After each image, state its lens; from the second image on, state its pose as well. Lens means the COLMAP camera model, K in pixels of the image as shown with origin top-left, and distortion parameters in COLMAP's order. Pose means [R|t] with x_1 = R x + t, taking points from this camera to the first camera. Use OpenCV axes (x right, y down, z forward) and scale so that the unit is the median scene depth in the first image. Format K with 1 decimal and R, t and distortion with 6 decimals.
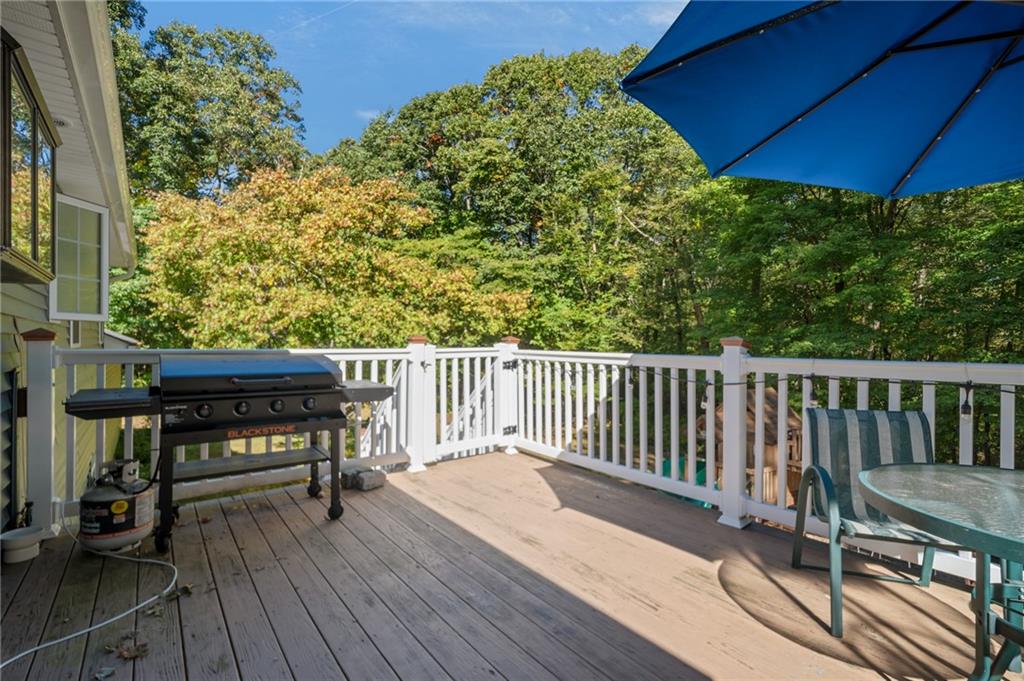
lens RADIAL K [[436.2, 0, 512.0], [0, 436.2, 340.5], [0, 0, 1]] dist [0.001761, 0.000335]
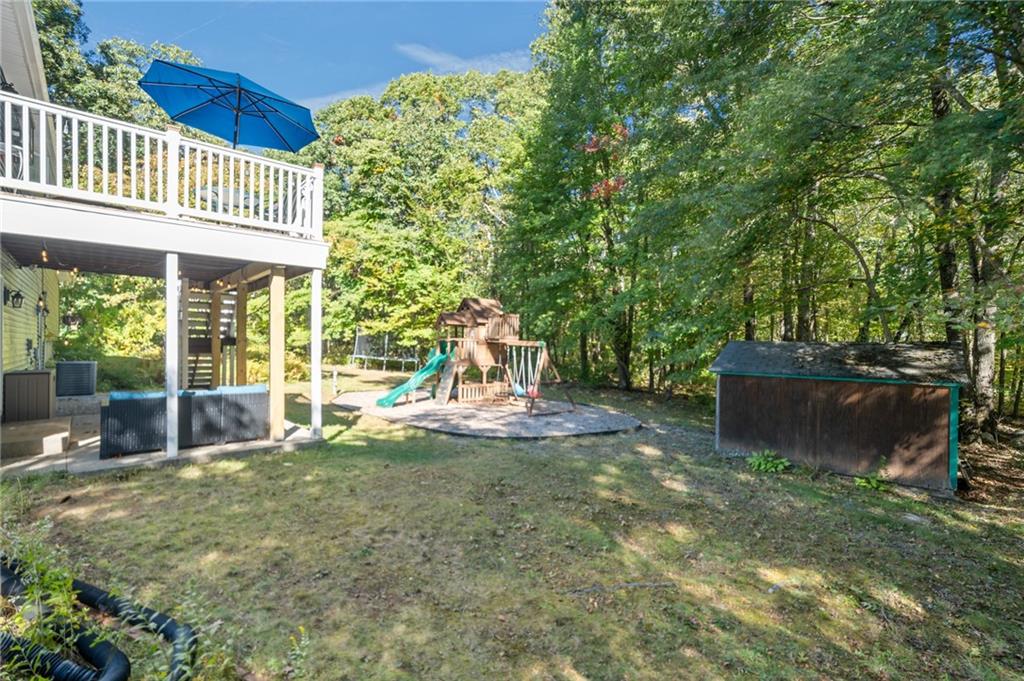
lens RADIAL K [[455.1, 0, 512.0], [0, 455.1, 340.5], [0, 0, 1]] dist [-0.001074, -0.000468]
pose [[0.997953, -0.002026, 0.063921, 0.271337], [0.003305, 0.999796, -0.019920, 0.145835], [-0.063868, 0.020091, 0.997756, -0.329861]]
